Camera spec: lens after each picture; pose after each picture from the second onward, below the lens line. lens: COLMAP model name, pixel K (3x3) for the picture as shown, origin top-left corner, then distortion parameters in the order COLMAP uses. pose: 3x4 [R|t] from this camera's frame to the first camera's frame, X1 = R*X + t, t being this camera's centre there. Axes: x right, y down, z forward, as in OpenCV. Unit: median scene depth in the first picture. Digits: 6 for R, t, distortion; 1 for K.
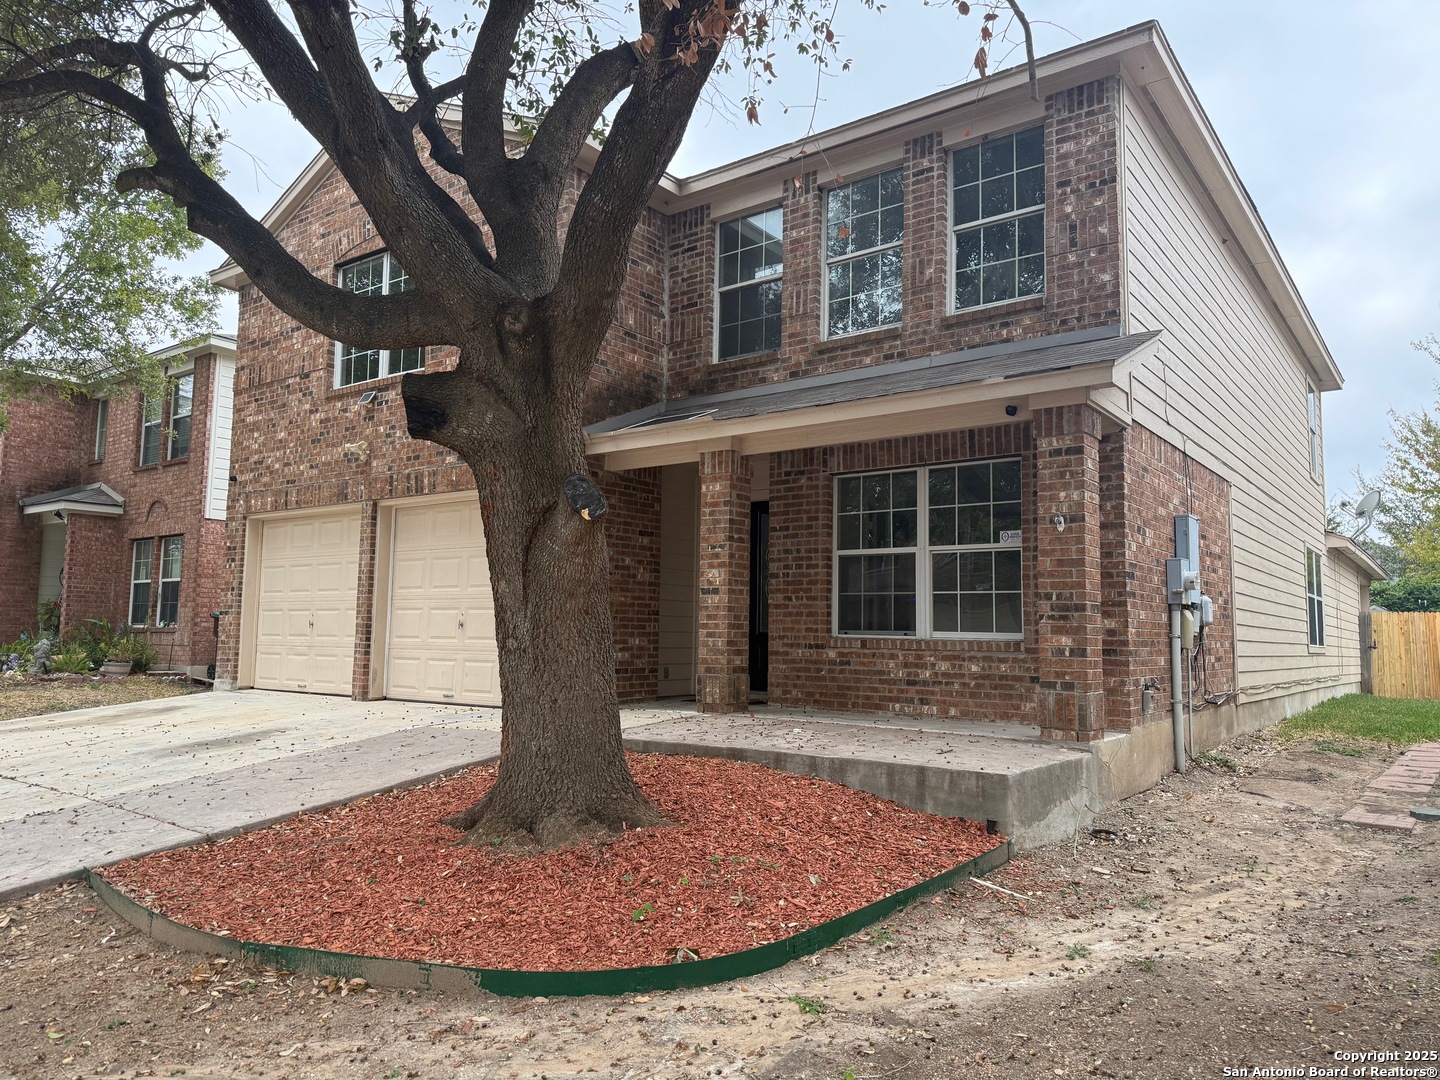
lens RADIAL K [[1000.2, 0, 720.0], [0, 1000.2, 540.0], [0, 0, 1]] dist [0.087136, -0.000937]
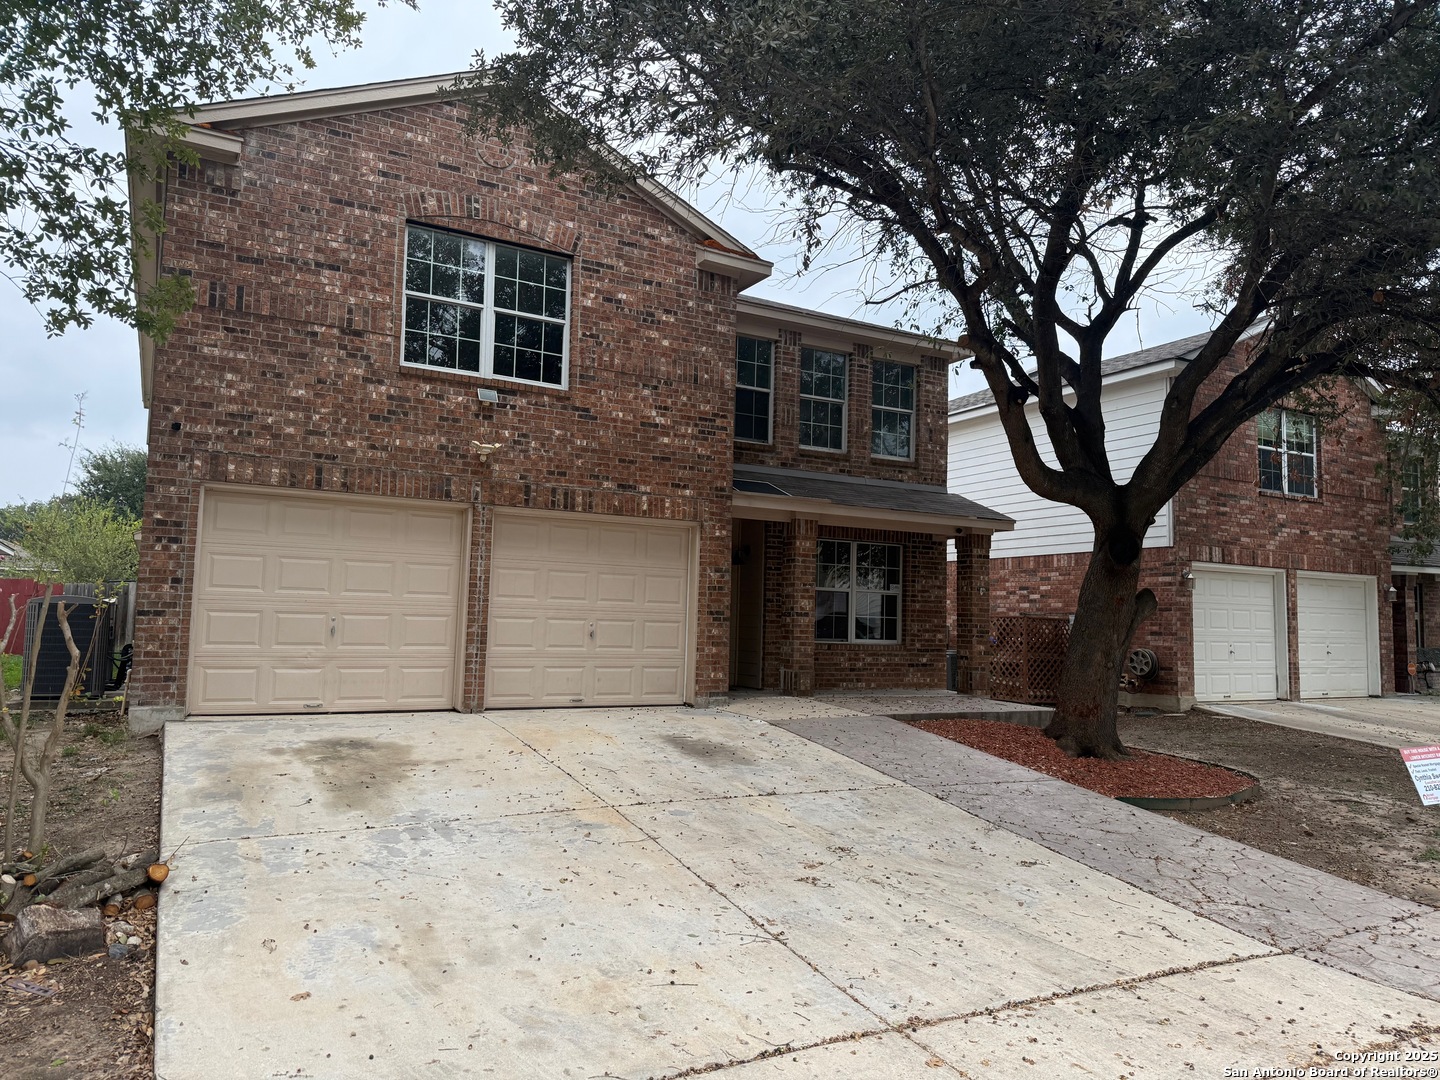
lens RADIAL K [[1000.2, 0, 720.0], [0, 1000.2, 540.0], [0, 0, 1]] dist [0.087136, -0.000937]
pose [[0.406911, 0.070876, 0.910714, -1.280477], [-0.109081, 0.993622, -0.028591, -0.002378], [-0.906932, -0.087708, 0.412047, 0.461256]]
